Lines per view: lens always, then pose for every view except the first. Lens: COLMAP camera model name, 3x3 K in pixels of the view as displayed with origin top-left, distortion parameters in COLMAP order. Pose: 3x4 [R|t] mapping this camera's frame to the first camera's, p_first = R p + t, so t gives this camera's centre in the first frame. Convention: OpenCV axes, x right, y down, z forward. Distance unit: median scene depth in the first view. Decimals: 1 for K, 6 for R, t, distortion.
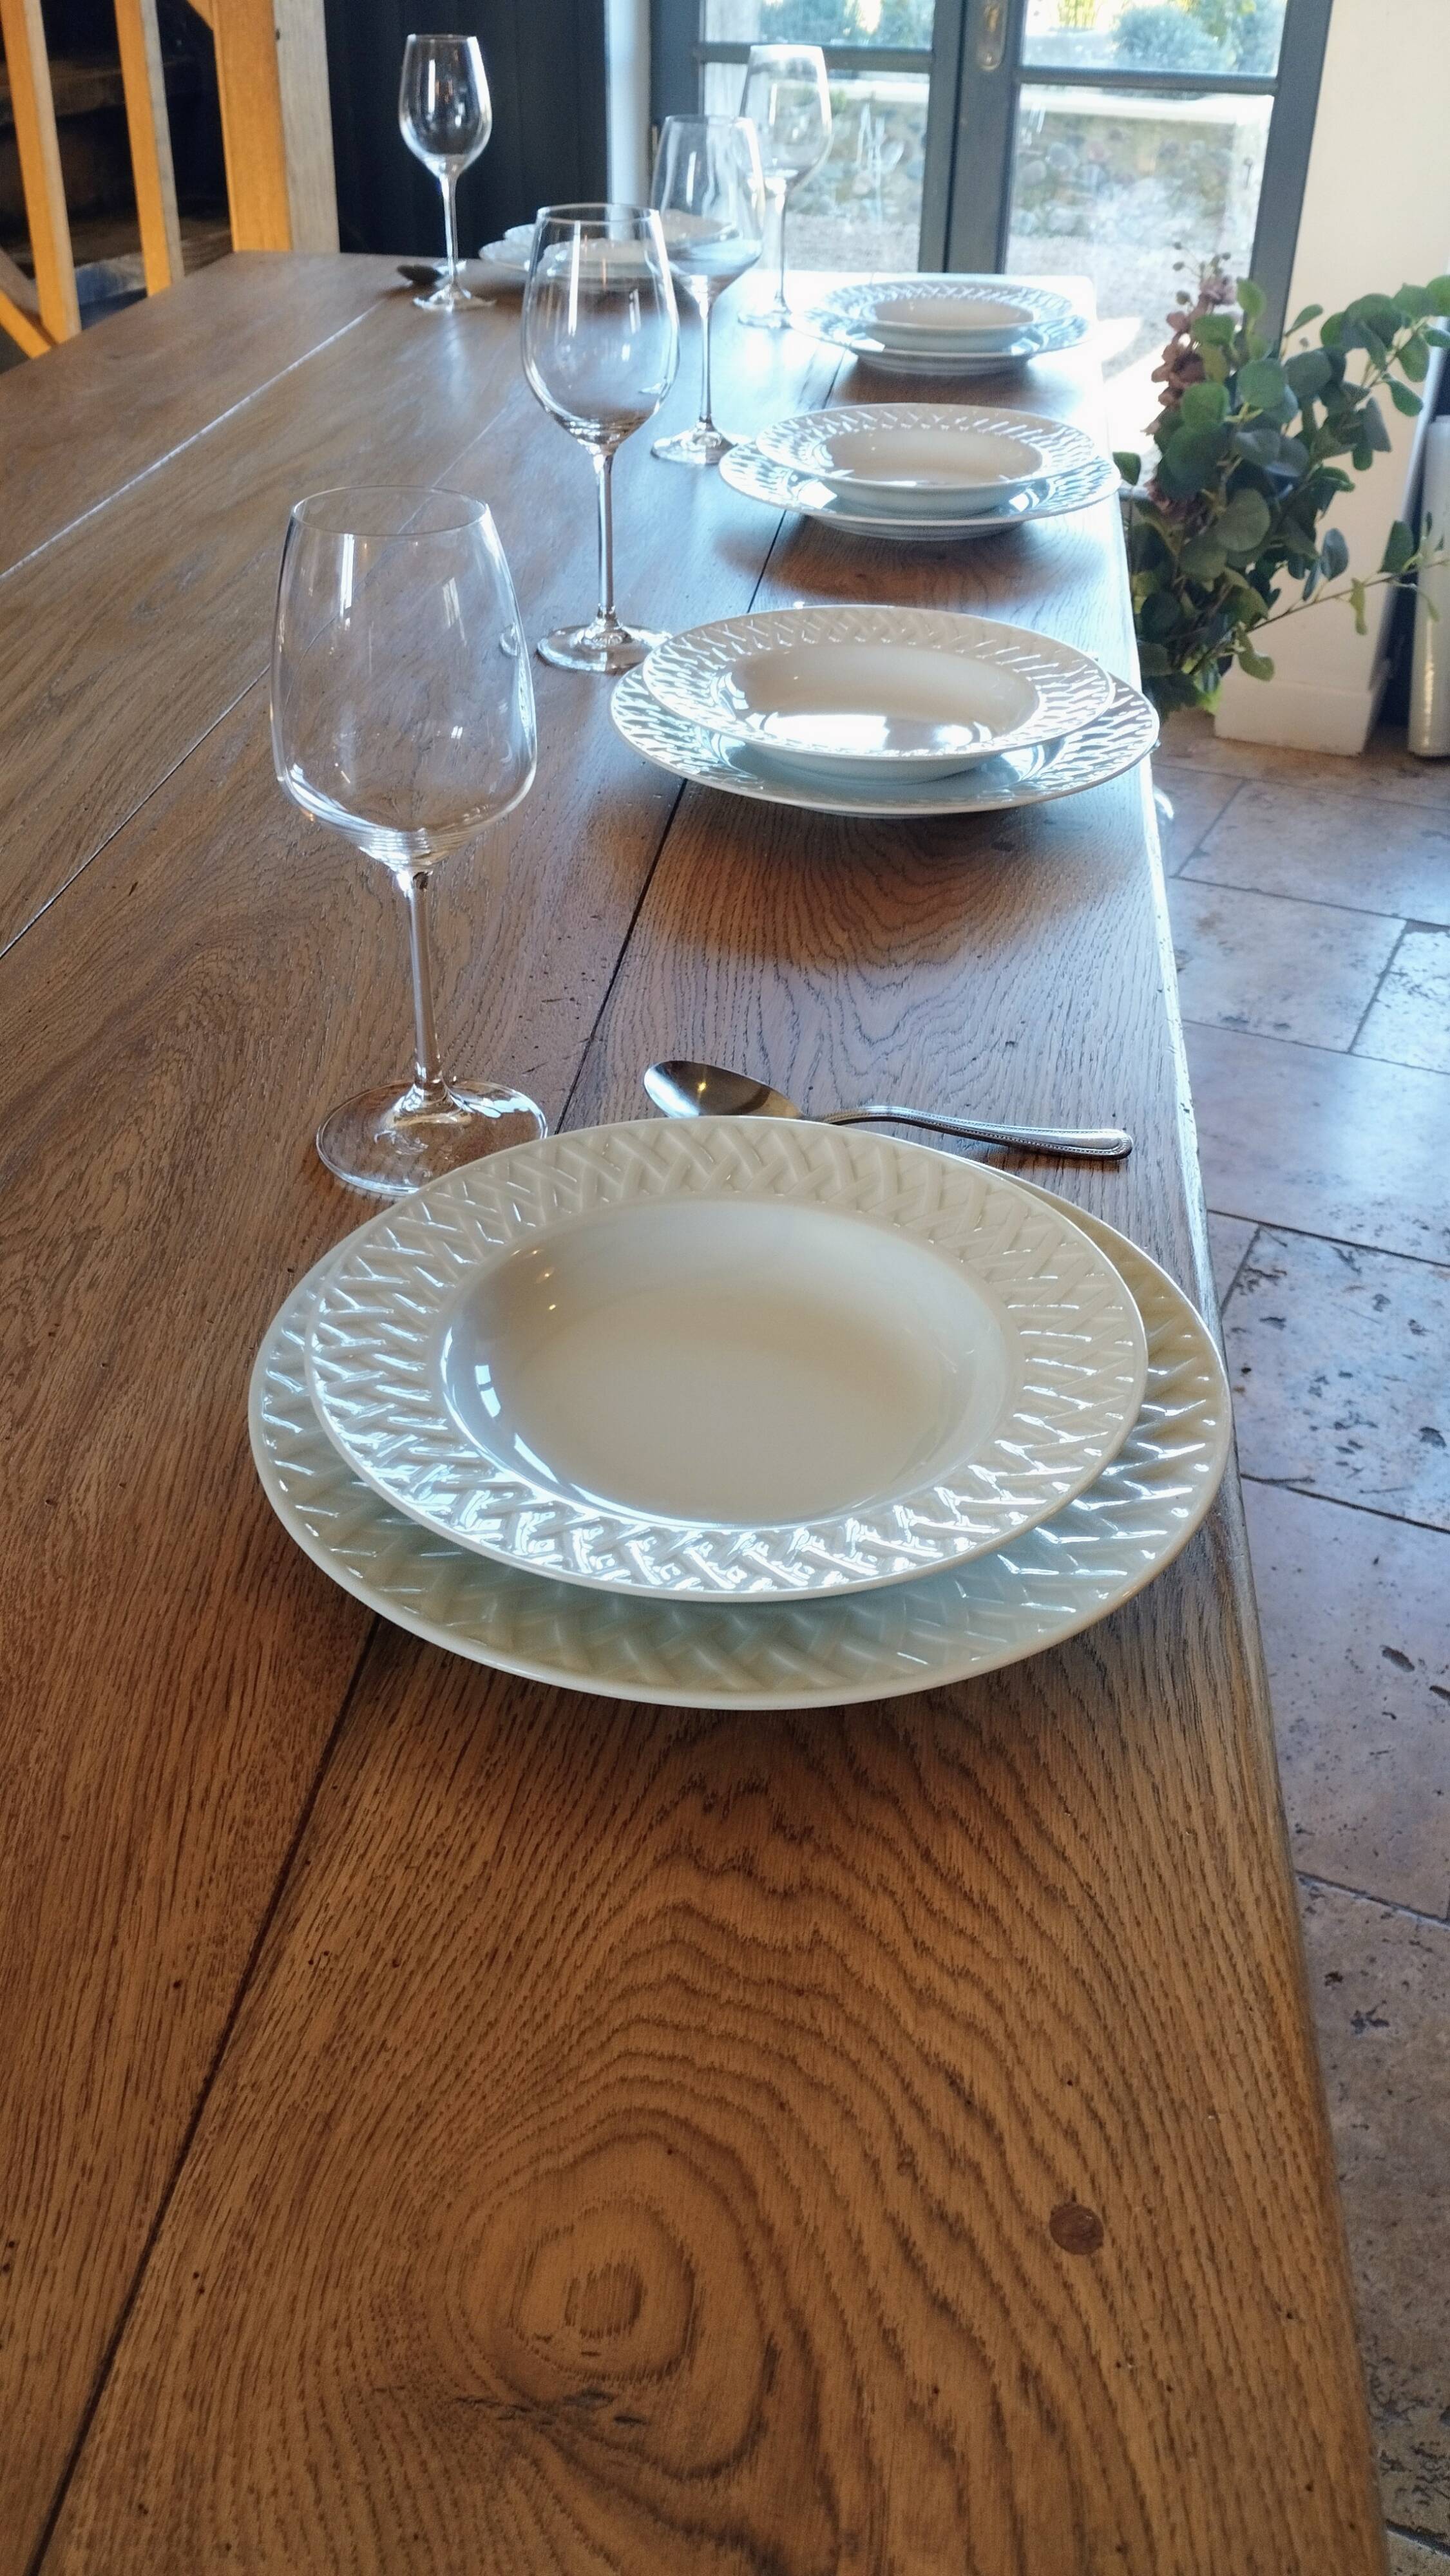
lens RADIAL K [[2160.4, 0, 703.7], [0, 2160.4, 1305.9], [0, 0, 1]] dist [0.070818, -0.086797]
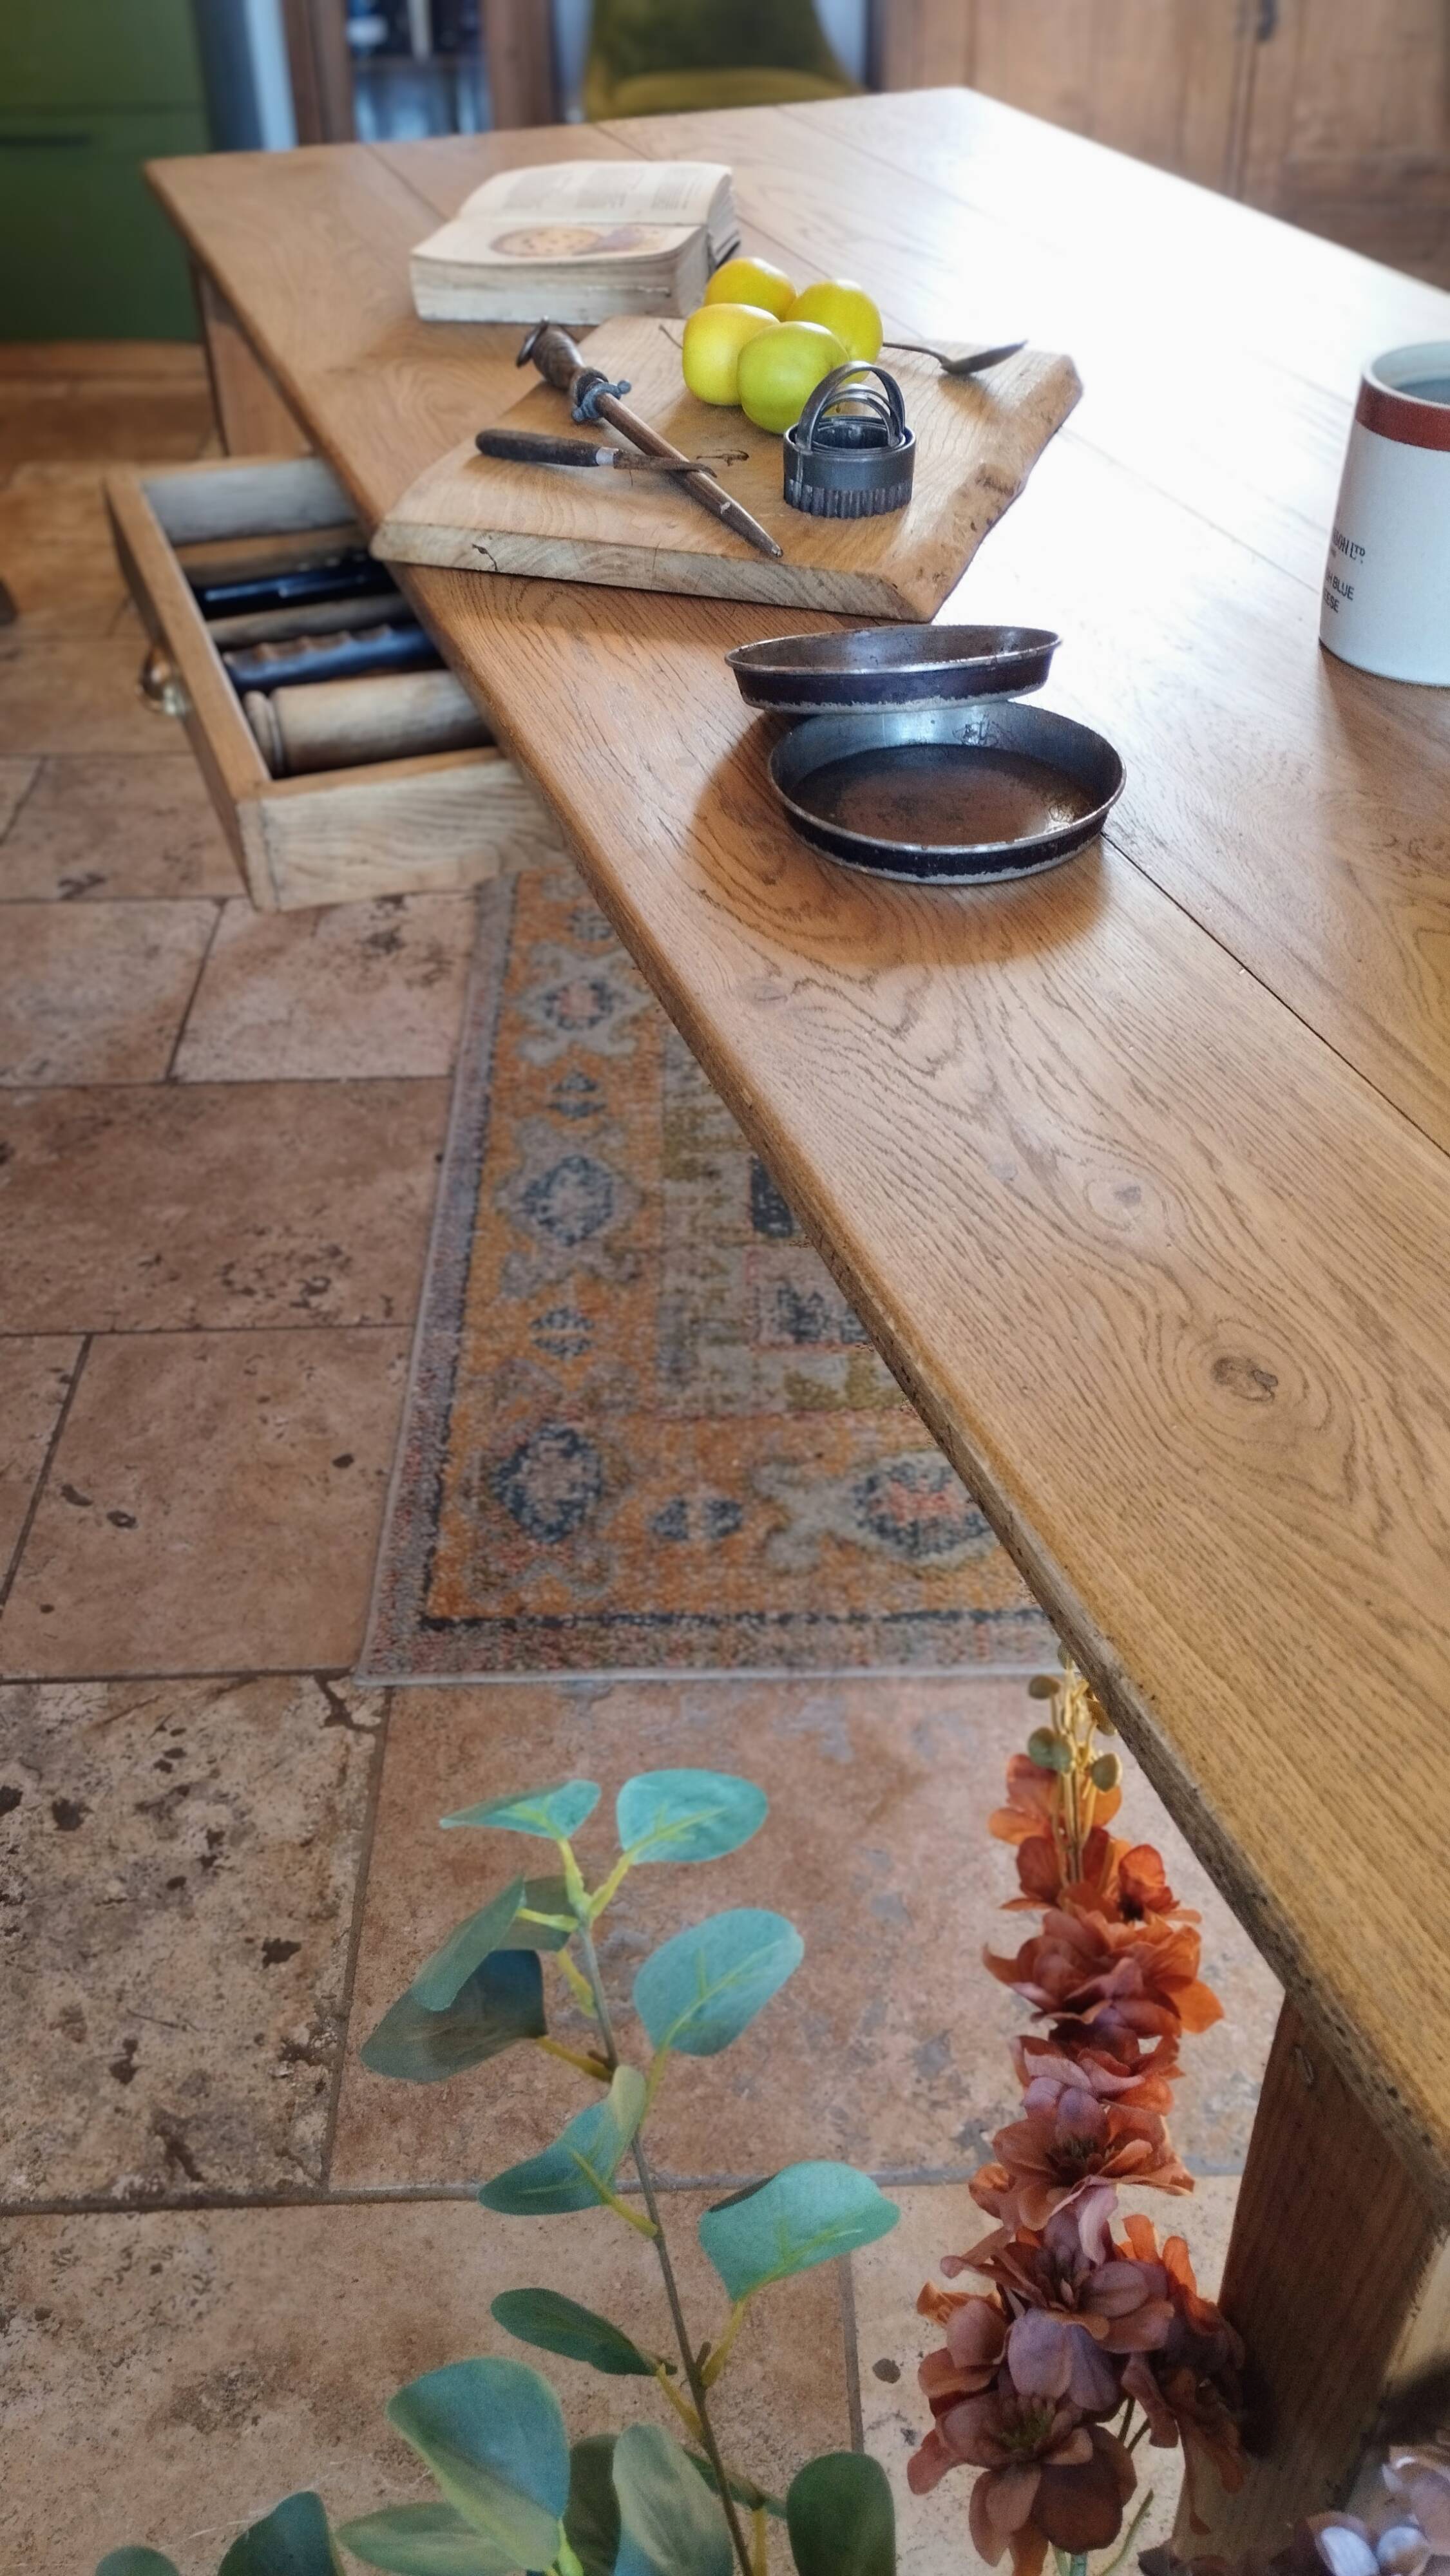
lens RADIAL K [[2160.4, 0, 717.2], [0, 2160.4, 1279.4], [0, 0, 1]] dist [0.070818, -0.086797]
pose [[-0.899385, 0.265170, -0.347551, 0.336827], [-0.245922, 0.350404, 0.903736, -0.769205], [0.361427, 0.898277, -0.249937, 1.078671]]
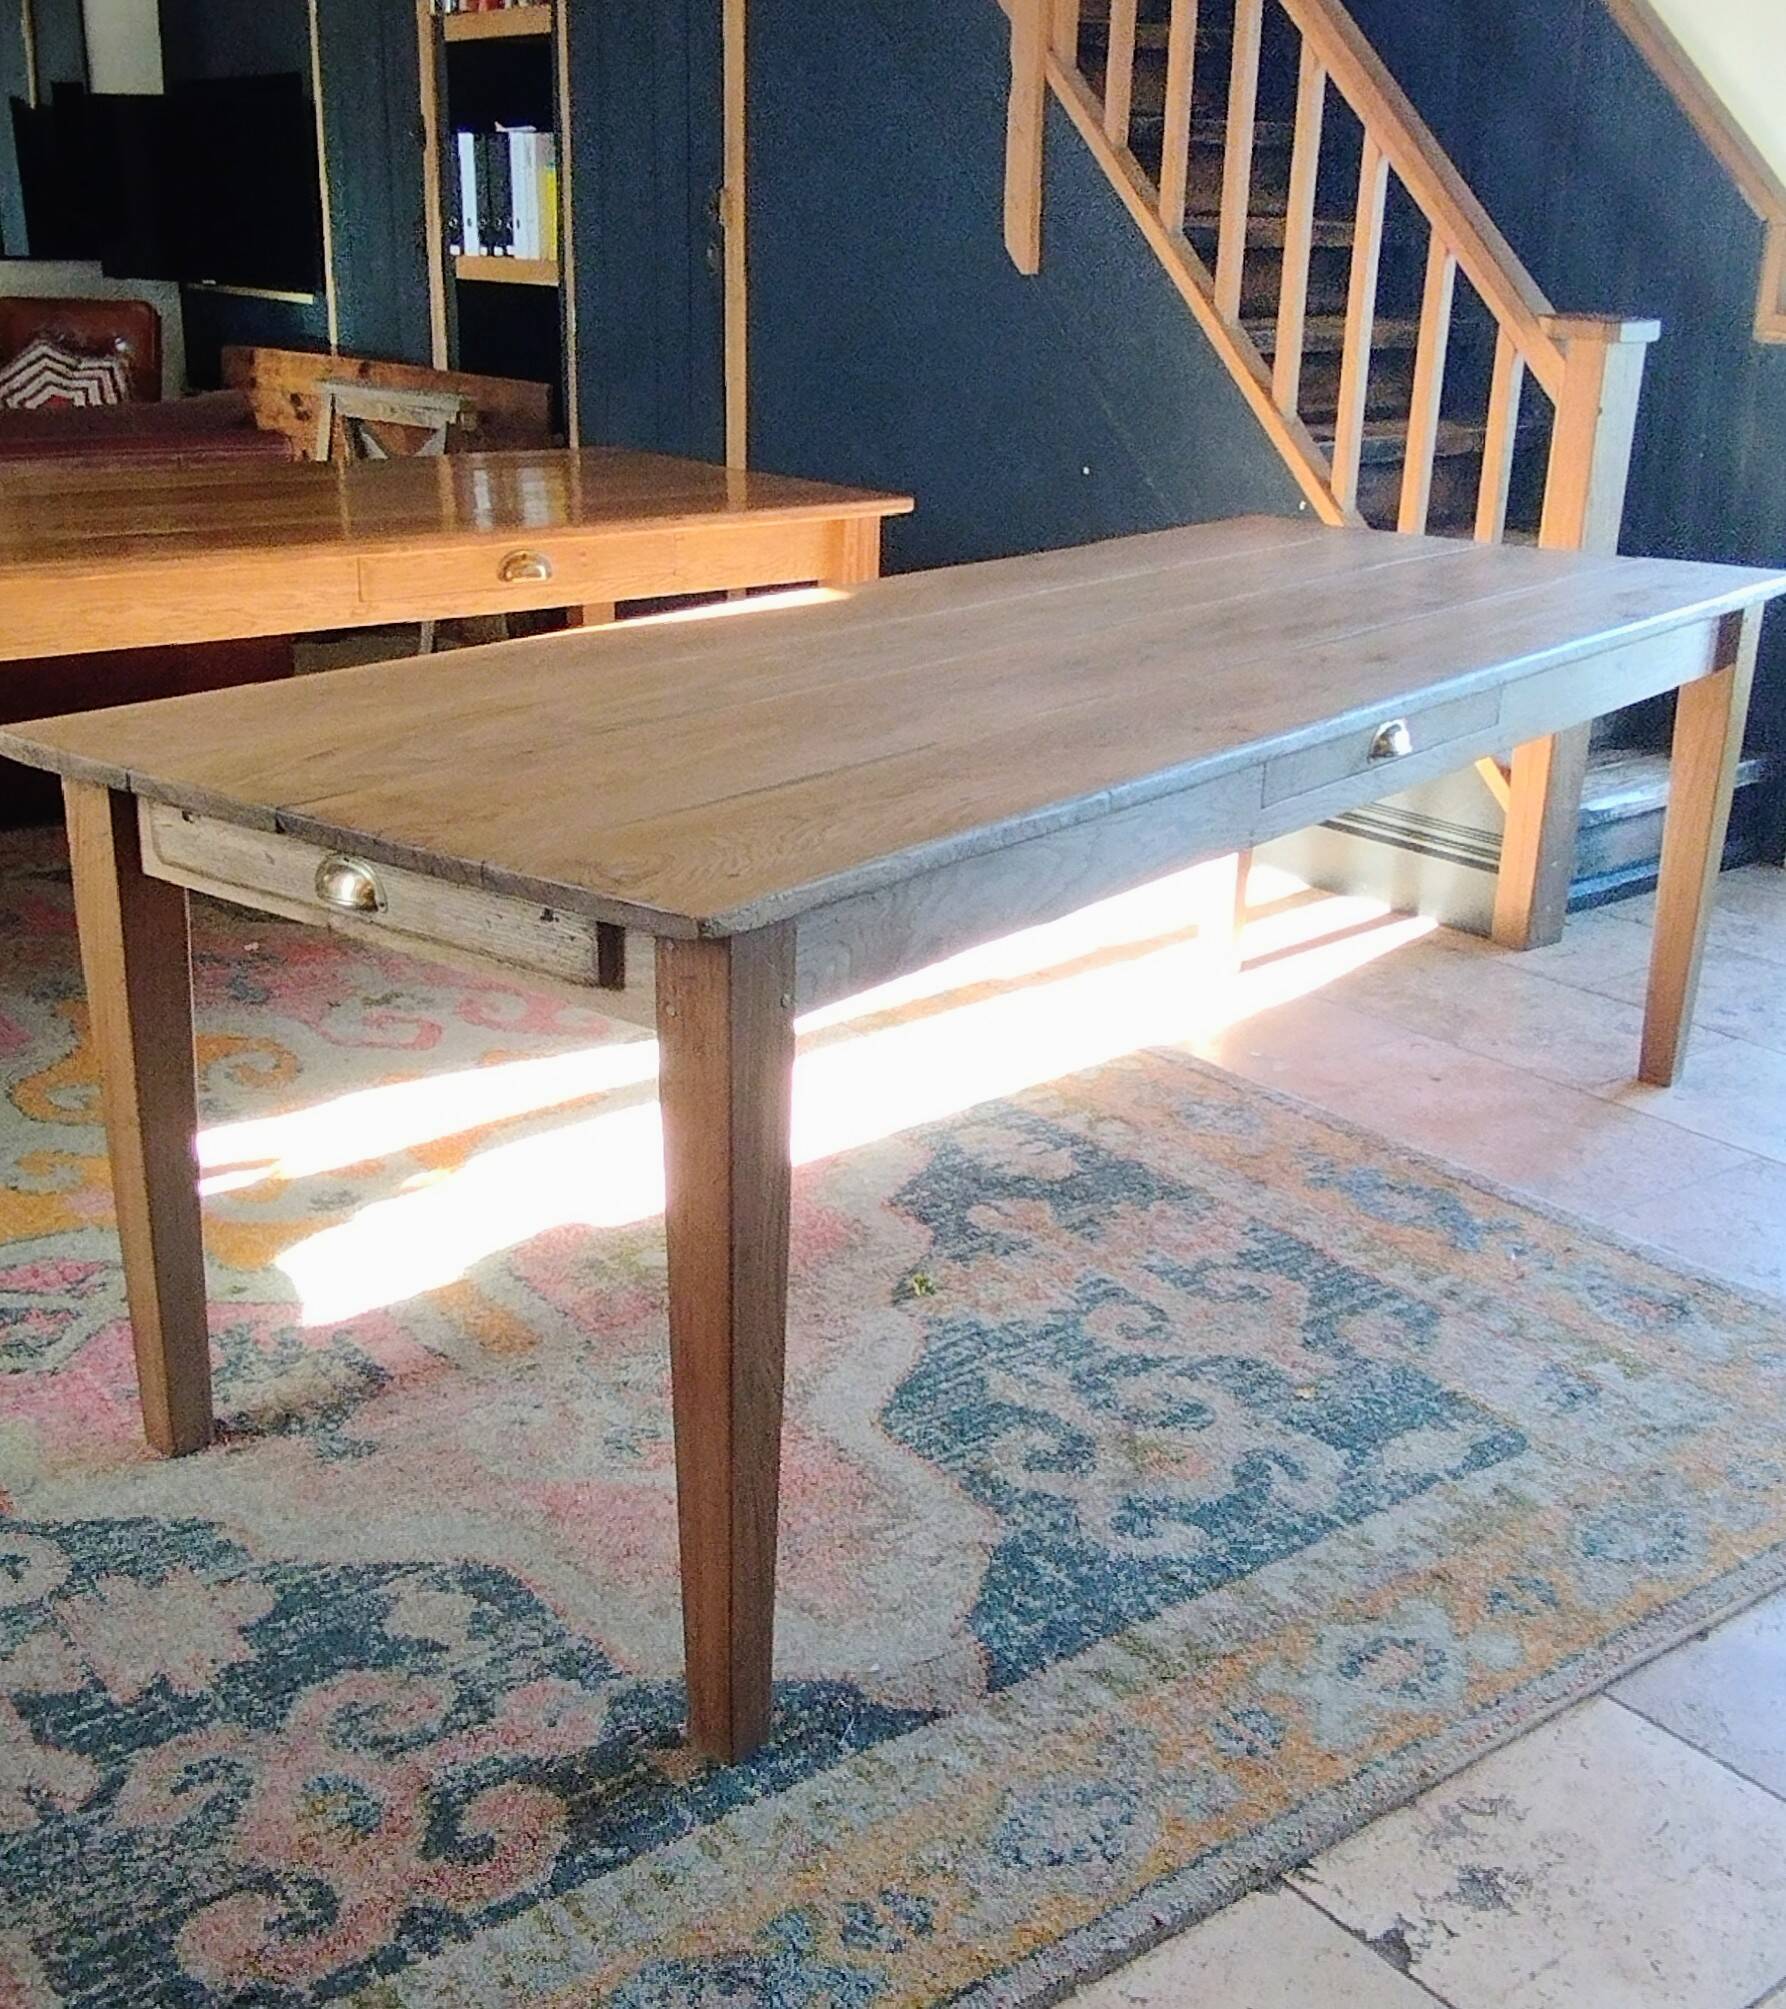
lens RADIAL K [[2314.8, 0, 862.3], [0, 2314.8, 1022.7], [0, 0, 1]] dist [0.009993, 0.000000]
pose [[0.882412, 0.162249, -0.441616, 0.151751], [-0.270063, 0.943289, -0.193061, 0.289484], [0.385248, 0.289623, 0.876186, -0.522785]]
